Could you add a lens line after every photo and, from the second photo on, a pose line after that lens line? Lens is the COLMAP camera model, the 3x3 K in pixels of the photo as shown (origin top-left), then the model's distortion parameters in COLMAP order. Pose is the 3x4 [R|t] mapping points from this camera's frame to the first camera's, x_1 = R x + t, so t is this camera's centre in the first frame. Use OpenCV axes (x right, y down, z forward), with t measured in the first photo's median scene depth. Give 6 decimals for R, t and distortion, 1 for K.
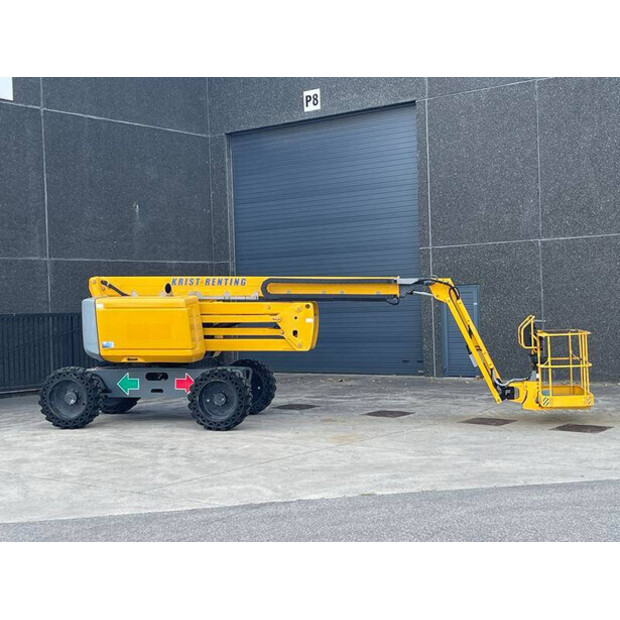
lens RADIAL K [[1008.6, 0, 308.6], [0, 1008.6, 311.0], [0, 0, 1]] dist [0.107276, 0.000000]
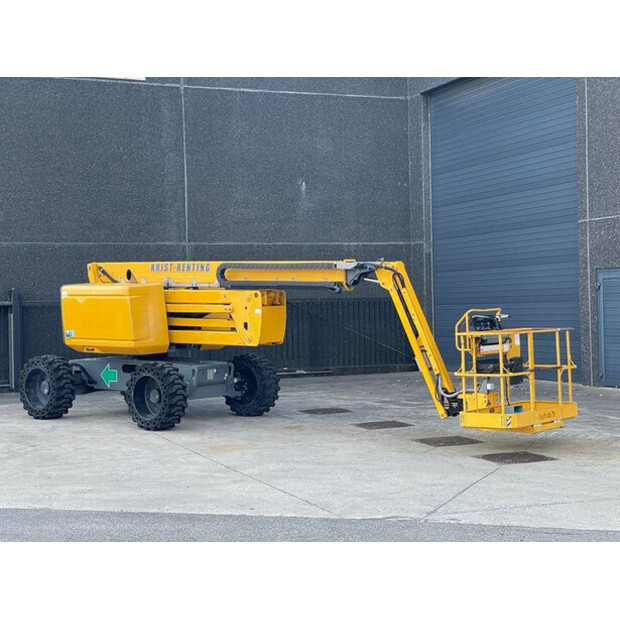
lens RADIAL K [[1139.7, 0, 313.6], [0, 1139.7, 309.7], [0, 0, 1]] dist [0.190887, 0.000000]
pose [[0.864459, 0.013177, -0.502531, 0.528709], [-0.007544, 0.999884, 0.013241, -0.005316], [0.502647, -0.007656, 0.864458, 0.169614]]
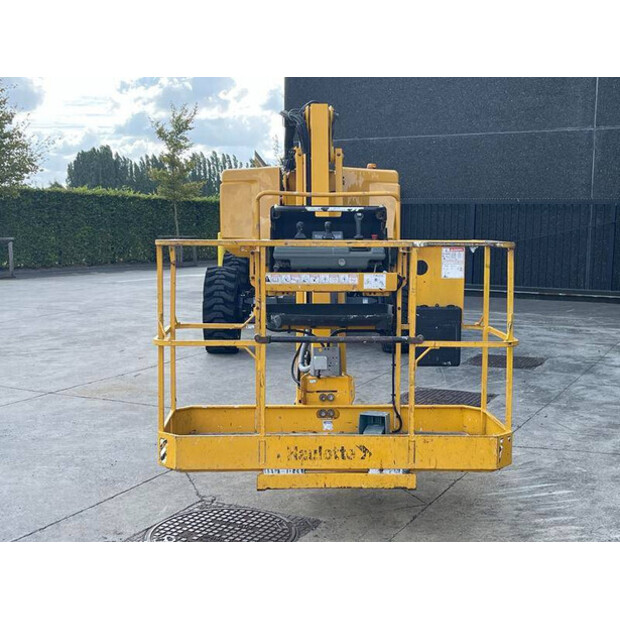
lens RADIAL K [[874.1, 0, 306.8], [0, 874.1, 311.9], [0, 0, 1]] dist [0.027324, 0.000000]
pose [[0.169590, 0.129573, -0.976960, 0.502160], [-0.018515, 0.991563, 0.128296, 0.006786], [0.985341, -0.003669, 0.170558, 0.909916]]
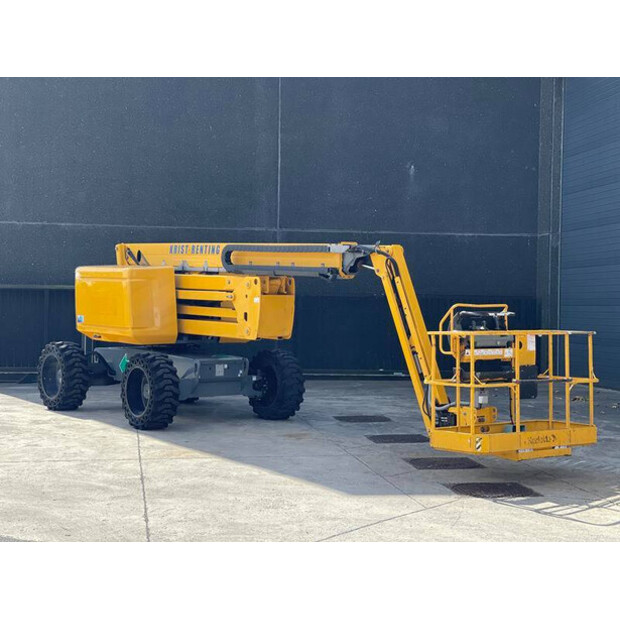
lens RADIAL K [[1139.7, 0, 312.7], [0, 1139.7, 305.5], [0, 0, 1]] dist [0.190887, 0.000000]
pose [[0.731013, 0.038723, -0.681264, 0.608448], [-0.039885, 0.999106, 0.013992, -0.000350], [0.681197, 0.016944, 0.731904, 0.391758]]
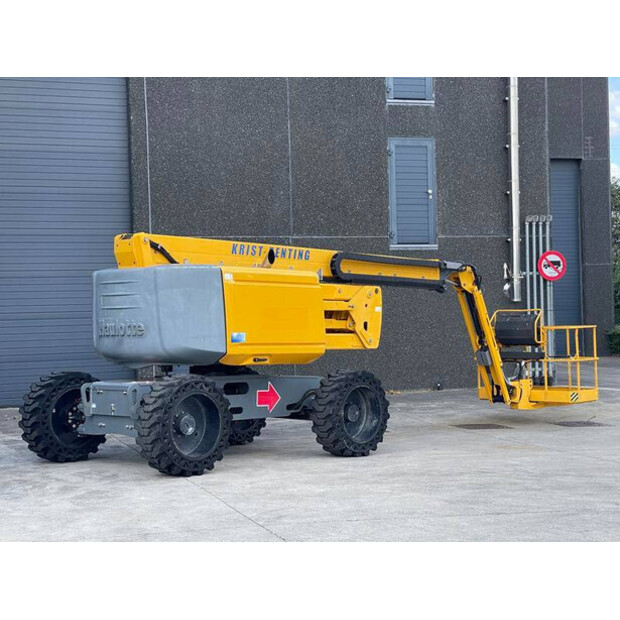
lens RADIAL K [[1139.7, 0, 309.0], [0, 1139.7, 308.5], [0, 0, 1]] dist [0.190887, 0.000000]
pose [[0.576076, 0.027101, 0.816946, -0.737896], [0.012858, 0.999026, -0.042208, 0.044552], [-0.817295, 0.034820, 0.575167, 0.527553]]
